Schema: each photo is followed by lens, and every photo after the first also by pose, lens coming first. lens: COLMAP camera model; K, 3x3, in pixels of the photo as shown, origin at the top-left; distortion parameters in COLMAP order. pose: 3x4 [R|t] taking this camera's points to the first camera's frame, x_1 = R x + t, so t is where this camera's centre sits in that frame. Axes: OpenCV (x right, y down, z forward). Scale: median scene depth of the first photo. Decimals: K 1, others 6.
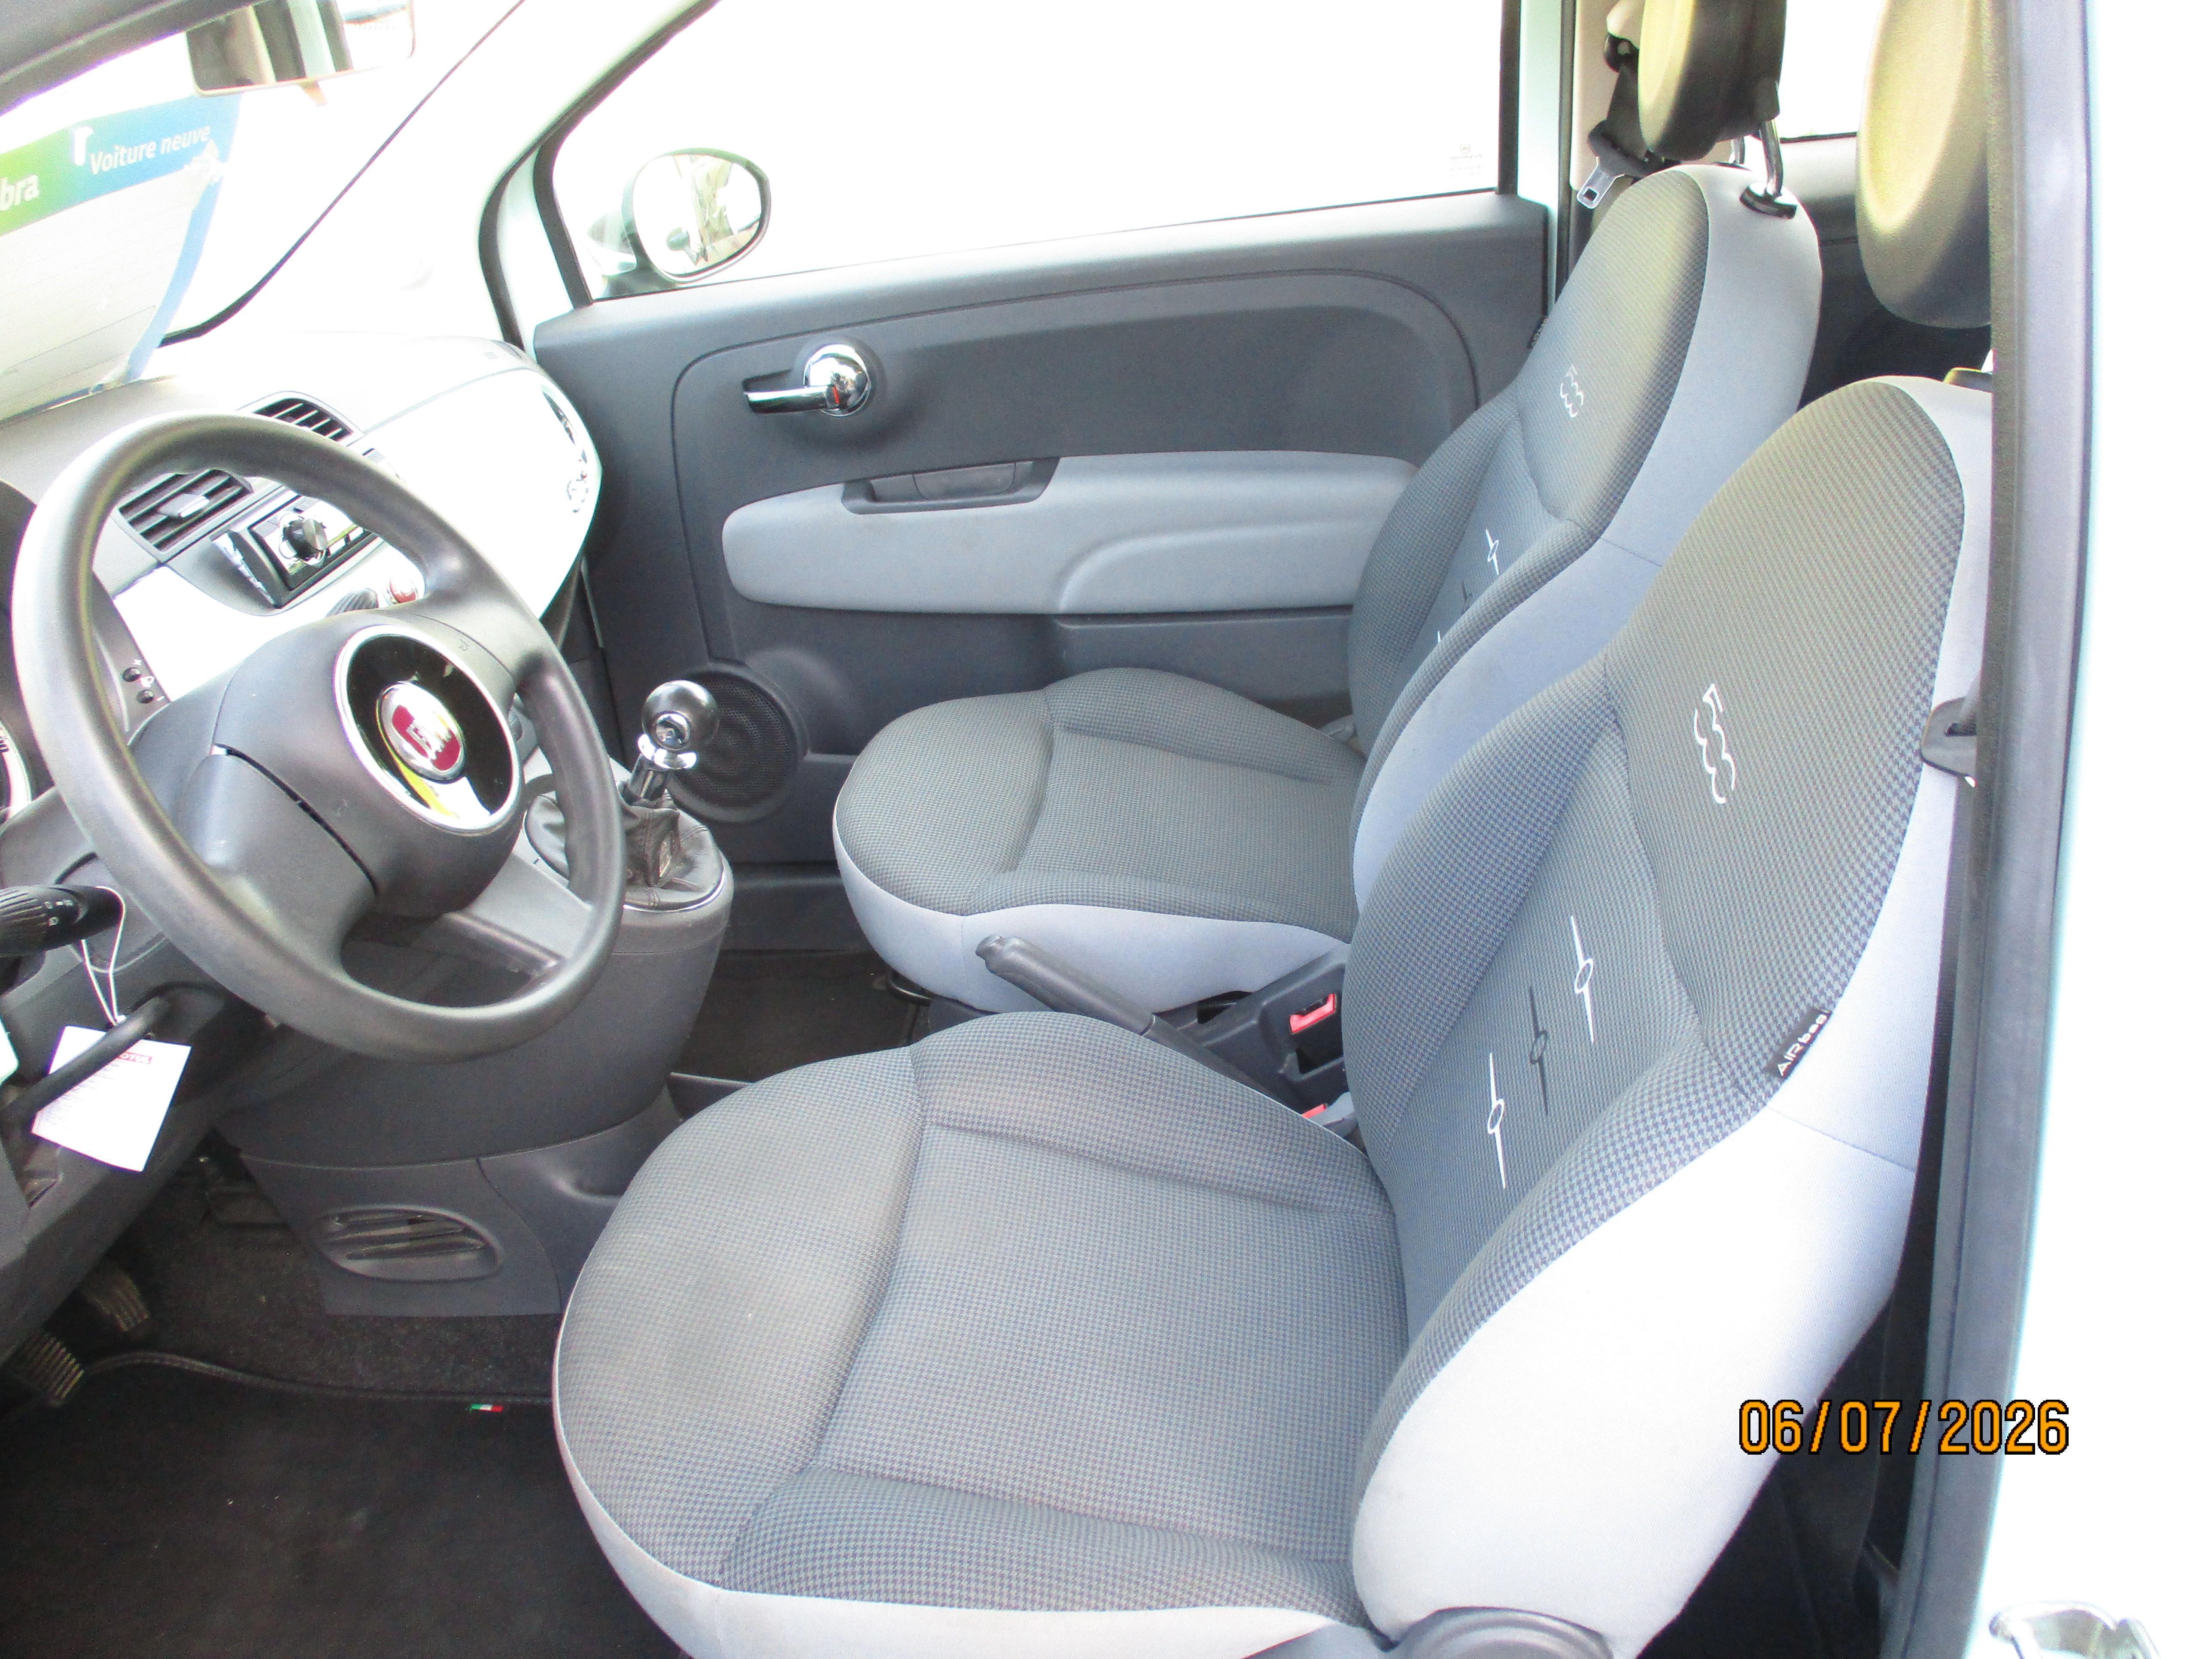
lens RADIAL K [[1836.7, 0, 1106.0], [0, 1836.7, 829.5], [0, 0, 1]] dist [0.005601, 0.014342]
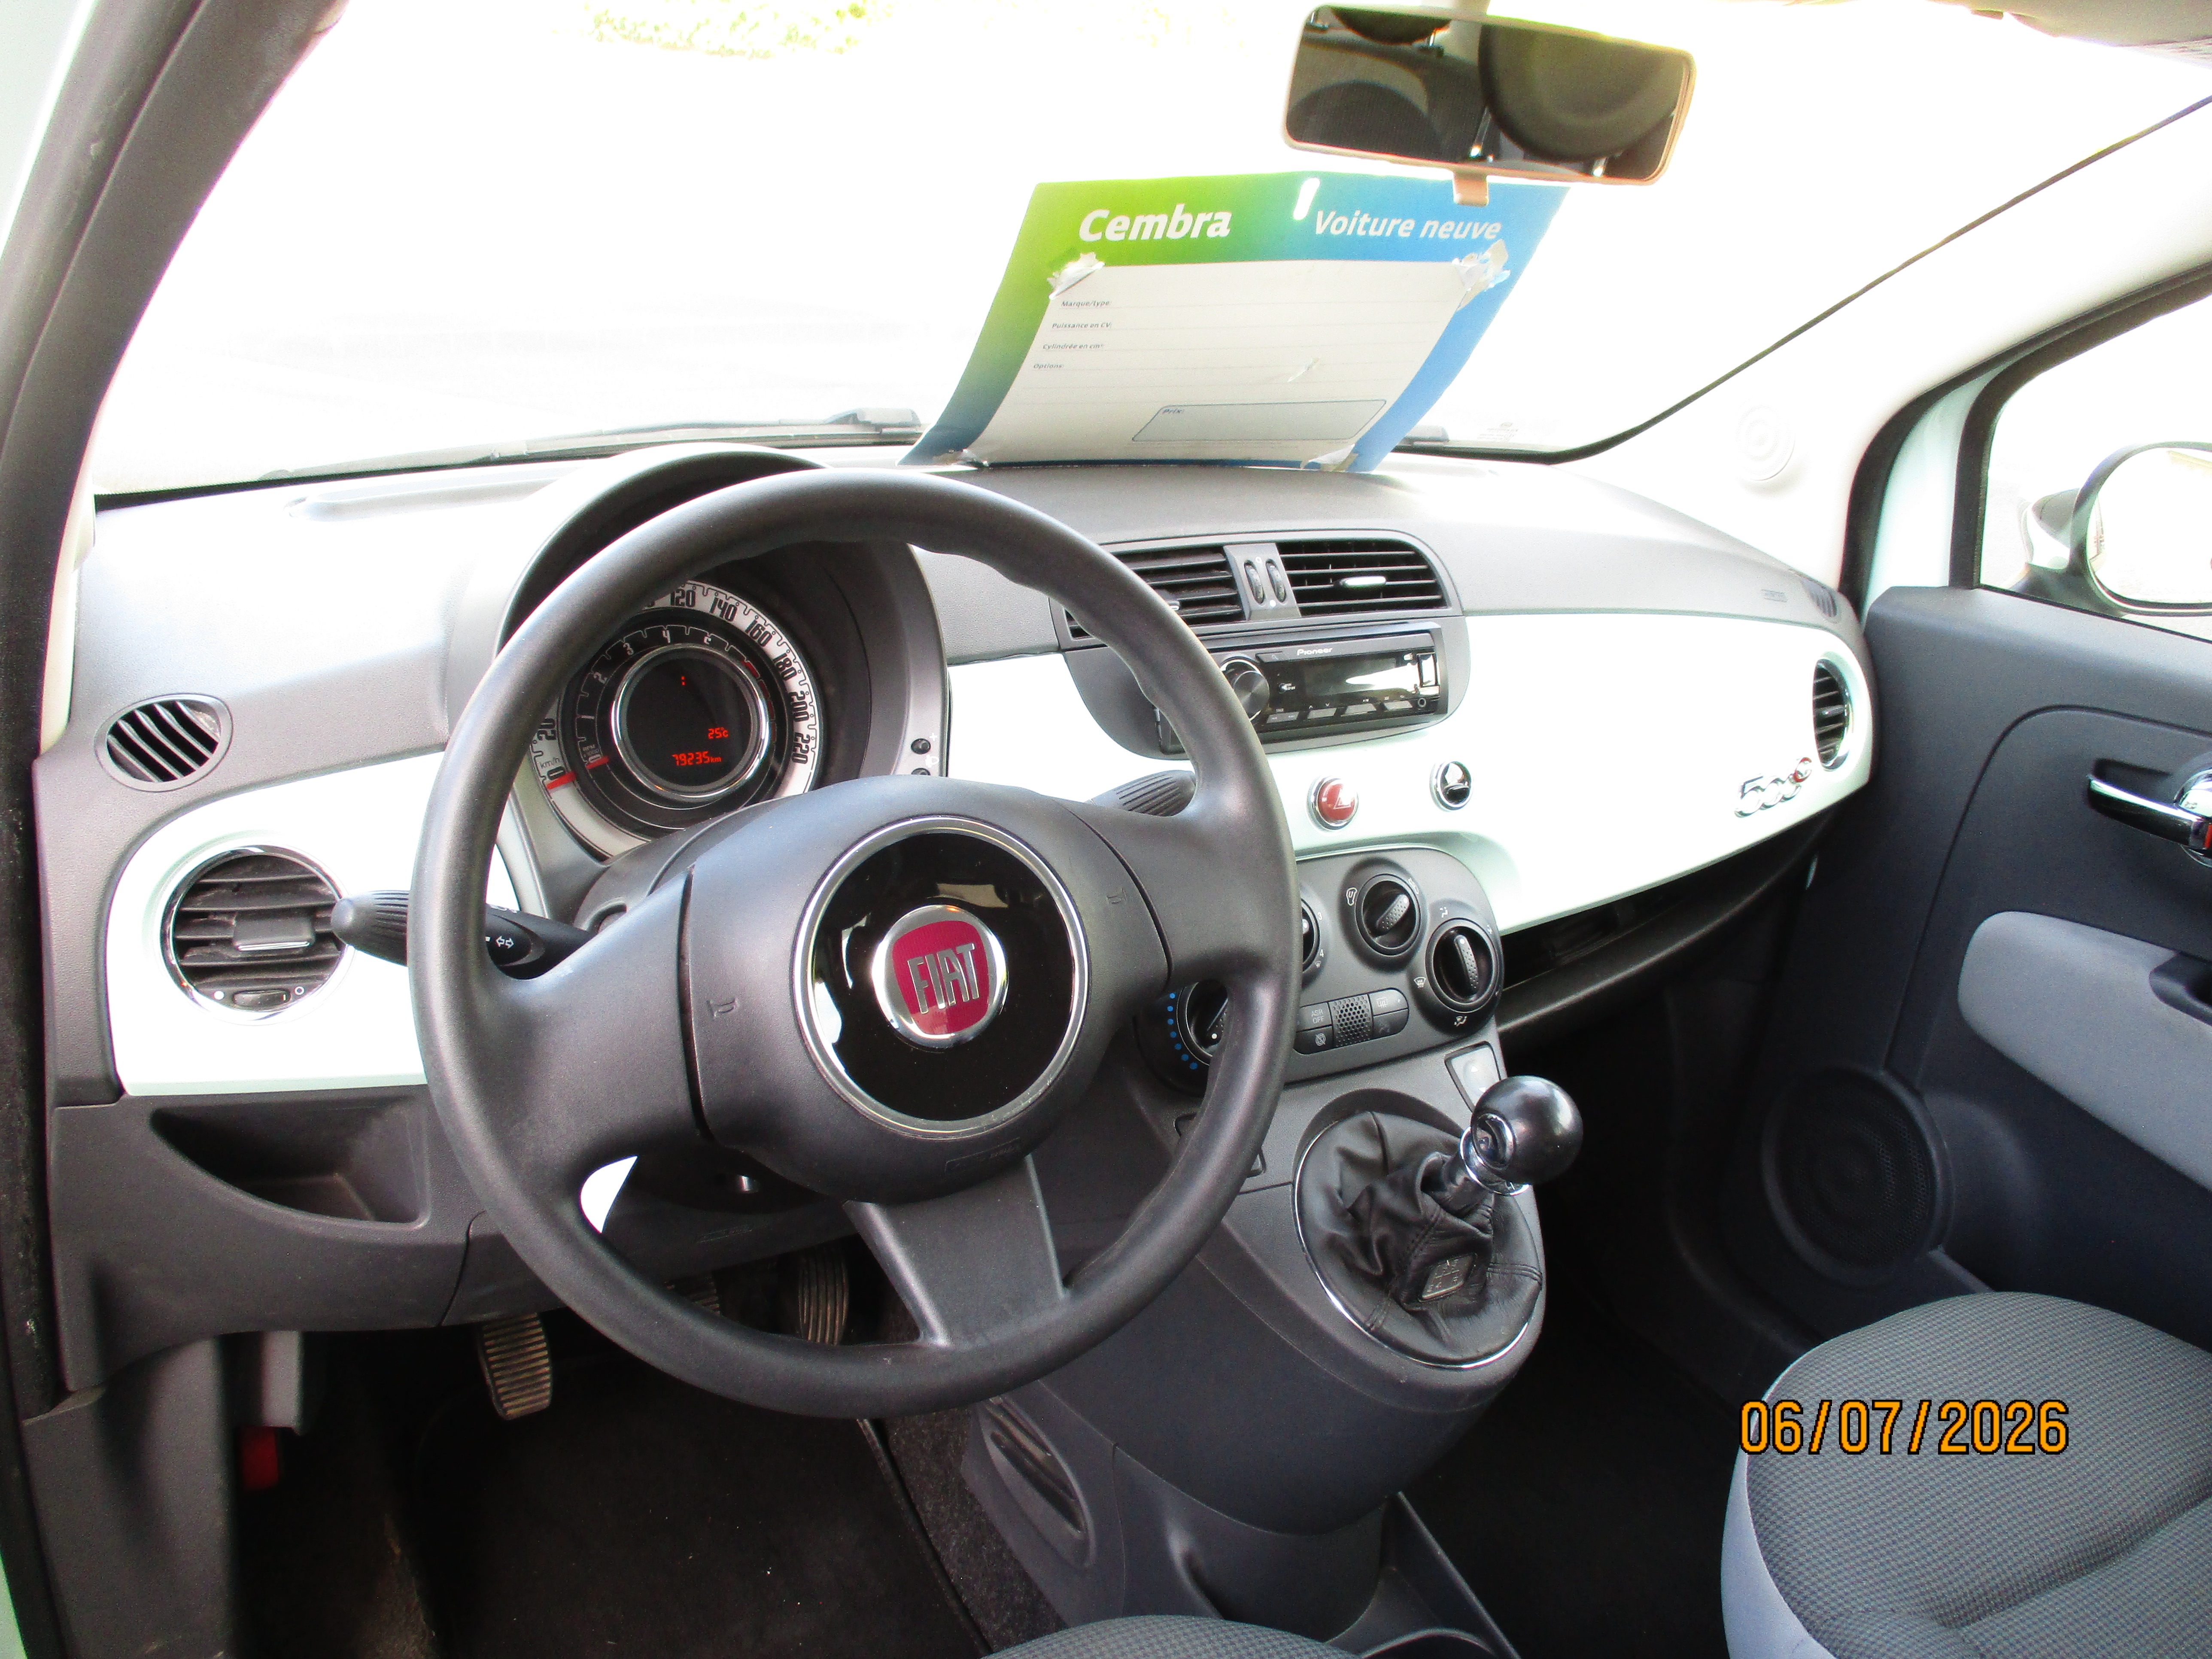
lens RADIAL K [[1903.4, 0, 1106.0], [0, 1903.4, 829.5], [0, 0, 1]] dist [0.000767, -0.005524]
pose [[0.602056, 0.441527, -0.665269, 0.085563], [-0.507414, 0.854886, 0.108173, -0.131676], [0.616490, 0.272440, 0.738726, 0.289039]]
